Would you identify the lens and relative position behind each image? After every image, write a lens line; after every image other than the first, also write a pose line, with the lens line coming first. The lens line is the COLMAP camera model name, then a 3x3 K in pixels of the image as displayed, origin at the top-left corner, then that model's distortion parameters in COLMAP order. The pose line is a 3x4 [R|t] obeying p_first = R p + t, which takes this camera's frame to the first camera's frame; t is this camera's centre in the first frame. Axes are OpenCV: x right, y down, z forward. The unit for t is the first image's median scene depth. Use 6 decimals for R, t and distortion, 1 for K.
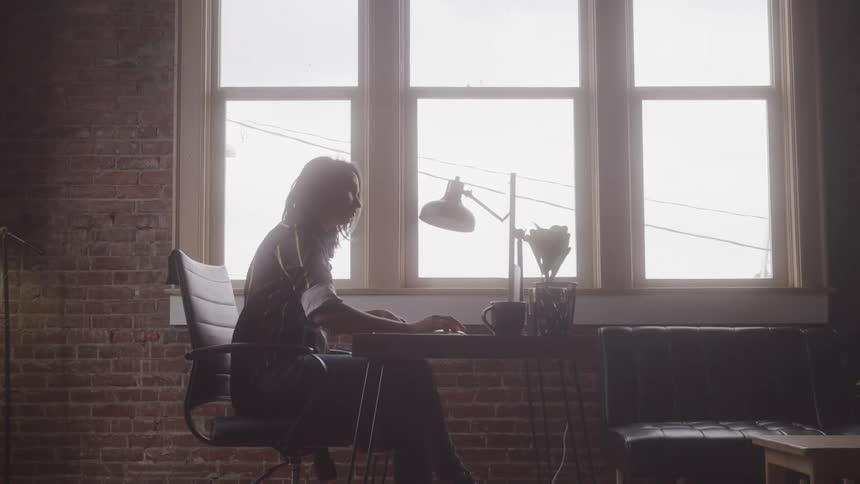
lens RADIAL K [[1242.7, 0, 430.0], [0, 1242.7, 242.0], [0, 0, 1]] dist [0.058690, 0.034850]
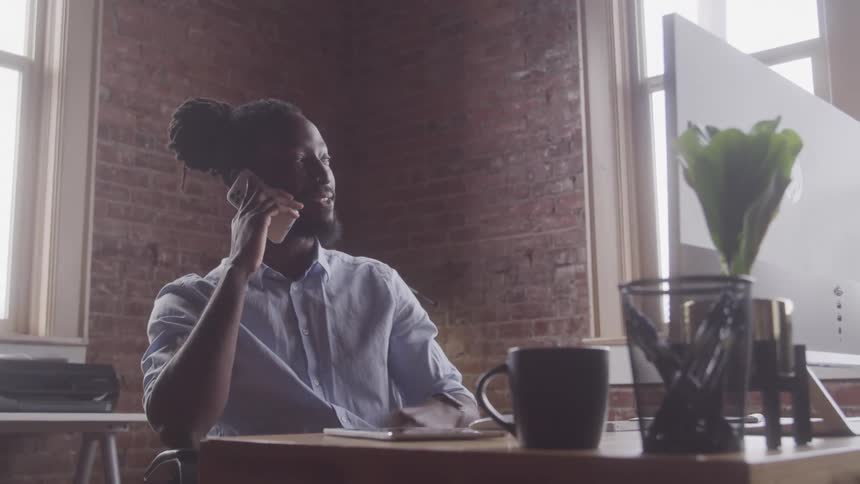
lens RADIAL K [[1057.8, 0, 430.0], [0, 1057.8, 242.0], [0, 0, 1]] dist [-0.012512, -0.006683]
pose [[0.763528, -0.107431, -0.636776, 0.146839], [0.072106, 0.994082, -0.081253, 0.023829], [0.641736, 0.016124, 0.766756, 0.416399]]
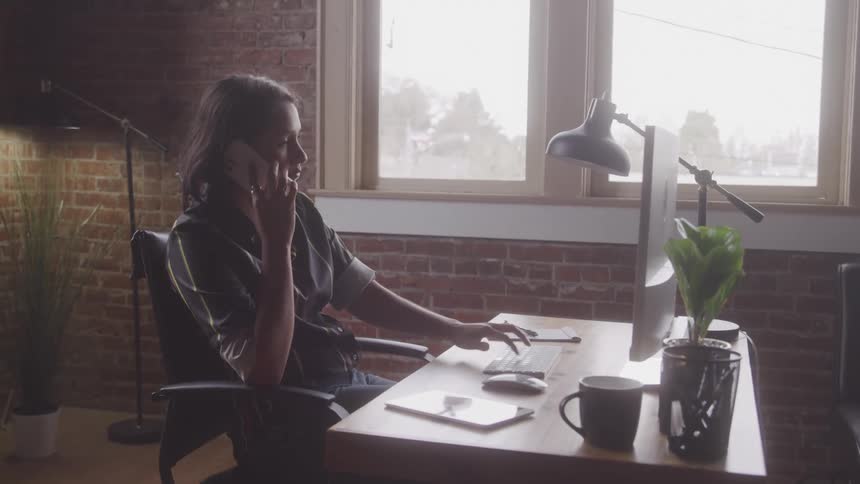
lens RADIAL K [[1057.8, 0, 430.0], [0, 1057.8, 242.0], [0, 0, 1]] dist [-0.012512, -0.006683]
pose [[0.964331, 0.048723, -0.260175, 0.059583], [-0.000802, 0.983447, 0.181196, -0.058654], [0.264697, -0.174524, 0.948408, 0.320186]]
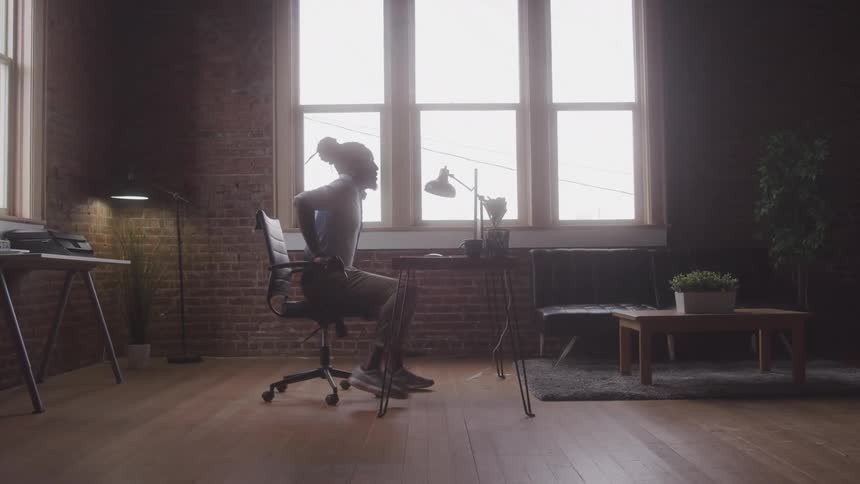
lens RADIAL K [[857.4, 0, 430.0], [0, 857.4, 242.0], [0, 0, 1]] dist [-0.005711, -0.000408]
pose [[0.999898, -0.008297, 0.011586, -0.012546], [0.007516, 0.997795, 0.065938, -0.018225], [-0.012107, -0.065844, 0.997756, -0.144372]]
